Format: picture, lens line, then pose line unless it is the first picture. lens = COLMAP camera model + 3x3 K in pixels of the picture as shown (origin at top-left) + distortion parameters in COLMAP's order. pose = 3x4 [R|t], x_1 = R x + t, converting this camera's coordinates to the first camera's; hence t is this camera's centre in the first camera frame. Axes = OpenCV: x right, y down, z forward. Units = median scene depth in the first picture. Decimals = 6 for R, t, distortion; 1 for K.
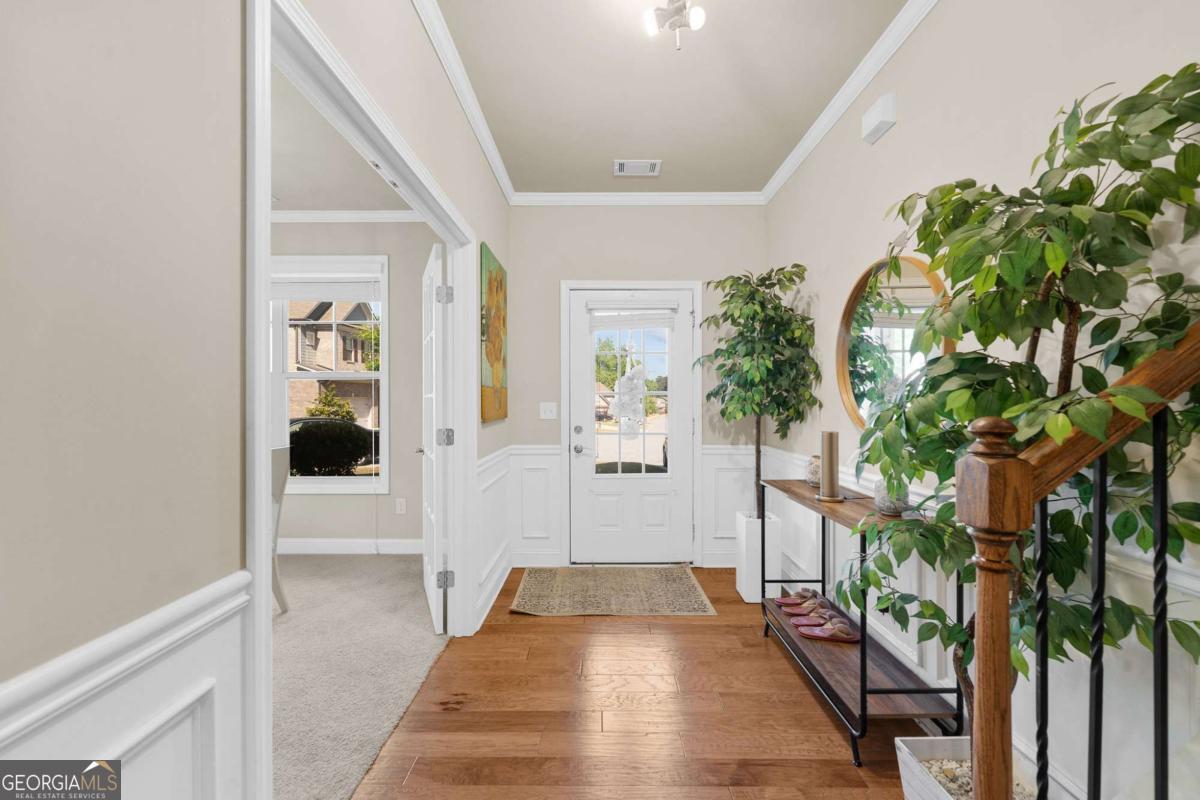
lens RADIAL K [[491.1, 0, 599.9], [0, 491.1, 401.6], [0, 0, 1]] dist [0.002200, -0.001146]
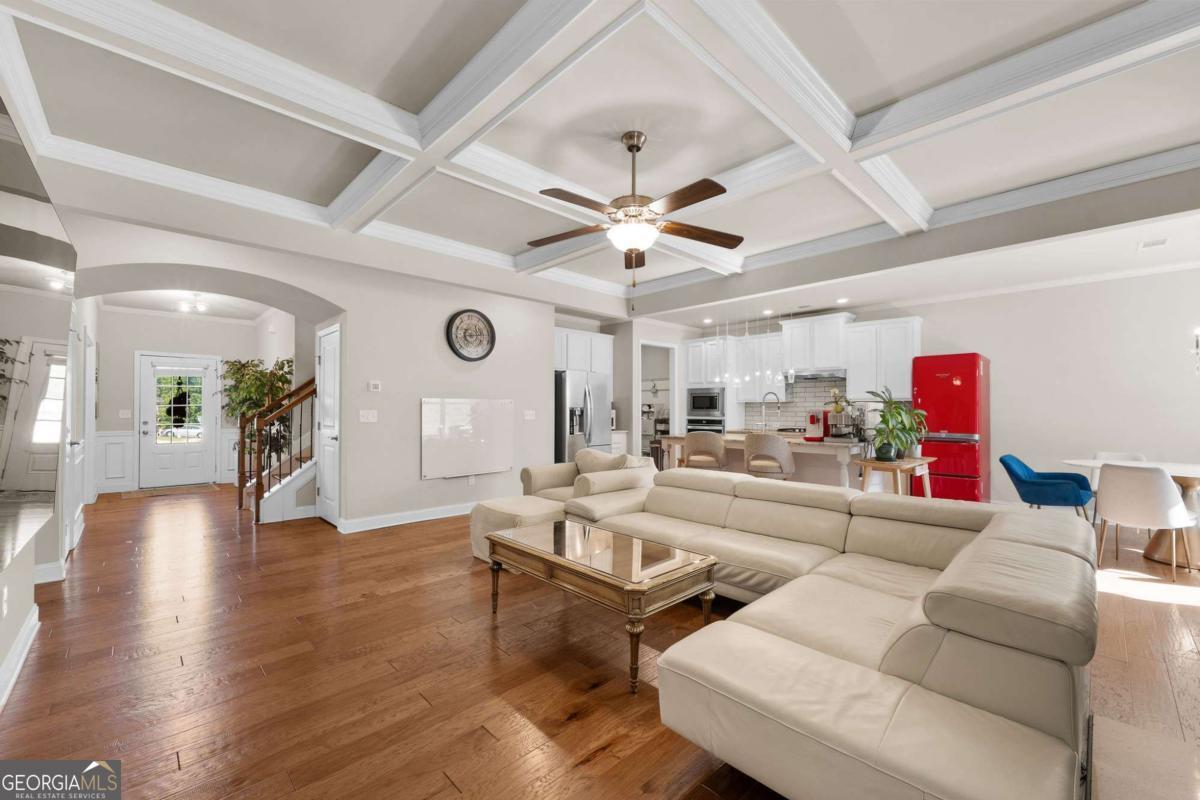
lens RADIAL K [[491.1, 0, 602.1], [0, 491.1, 407.0], [0, 0, 1]] dist [0.002200, -0.001146]
pose [[0.720763, 0.008815, 0.693125, -0.093372], [-0.003651, 0.999954, -0.008920, 0.000549], [-0.693172, 0.003899, 0.720762, -1.824160]]
